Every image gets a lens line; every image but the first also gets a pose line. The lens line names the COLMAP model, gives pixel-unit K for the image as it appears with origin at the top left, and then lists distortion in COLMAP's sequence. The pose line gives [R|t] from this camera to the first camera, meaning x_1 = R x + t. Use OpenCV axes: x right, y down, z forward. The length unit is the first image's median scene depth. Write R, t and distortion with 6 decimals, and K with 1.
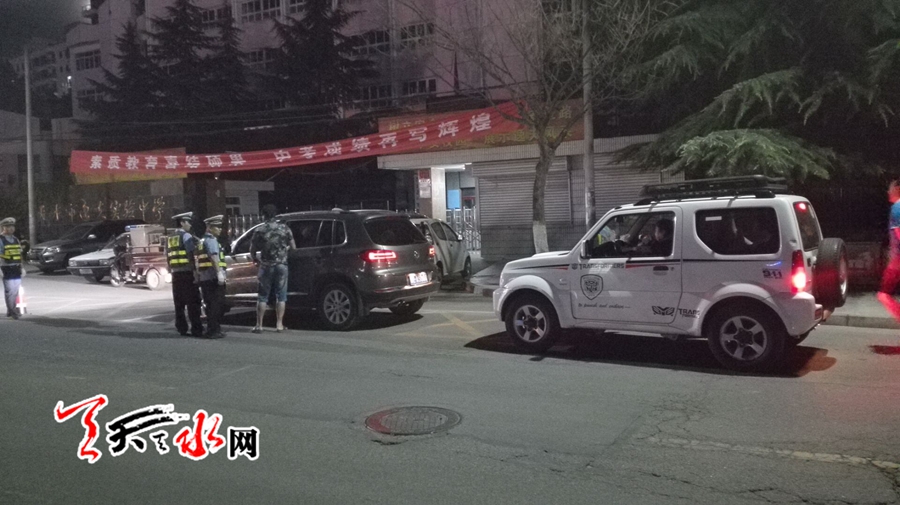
lens RADIAL K [[685.4, 0, 450.0], [0, 685.4, 252.5], [0, 0, 1]] dist [0.135487, -0.199689]
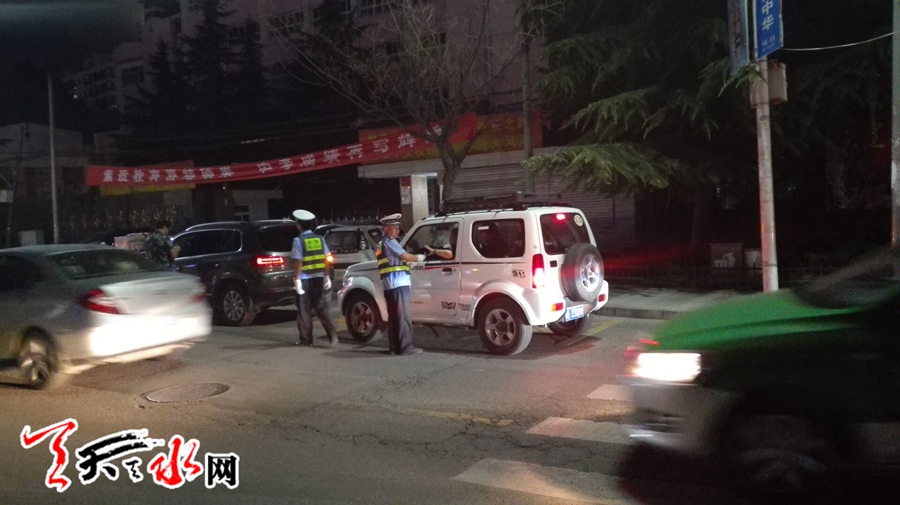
lens RADIAL K [[685.4, 0, 450.0], [0, 685.4, 252.5], [0, 0, 1]] dist [0.135487, -0.199689]
pose [[0.997052, -0.009782, -0.076101, 0.127767], [0.009580, 0.999950, -0.003013, -0.001141], [0.076126, 0.002275, 0.997096, -0.056077]]
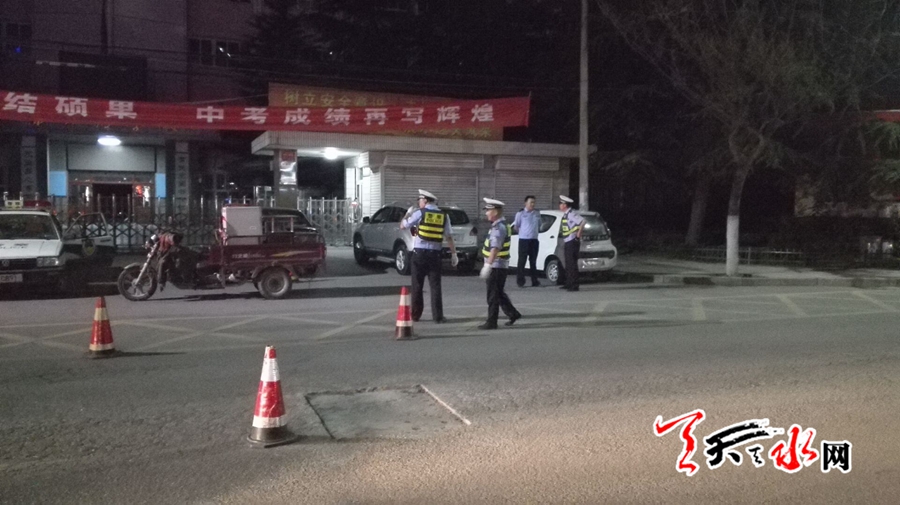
lens RADIAL K [[659.2, 0, 450.0], [0, 659.2, 252.5], [0, 0, 1]] dist [-0.009715, -0.003166]
pose [[0.698389, -0.004336, 0.715705, -0.562986], [0.000502, 0.999984, 0.005569, 0.001209], [-0.715718, -0.003530, 0.698380, 0.334367]]
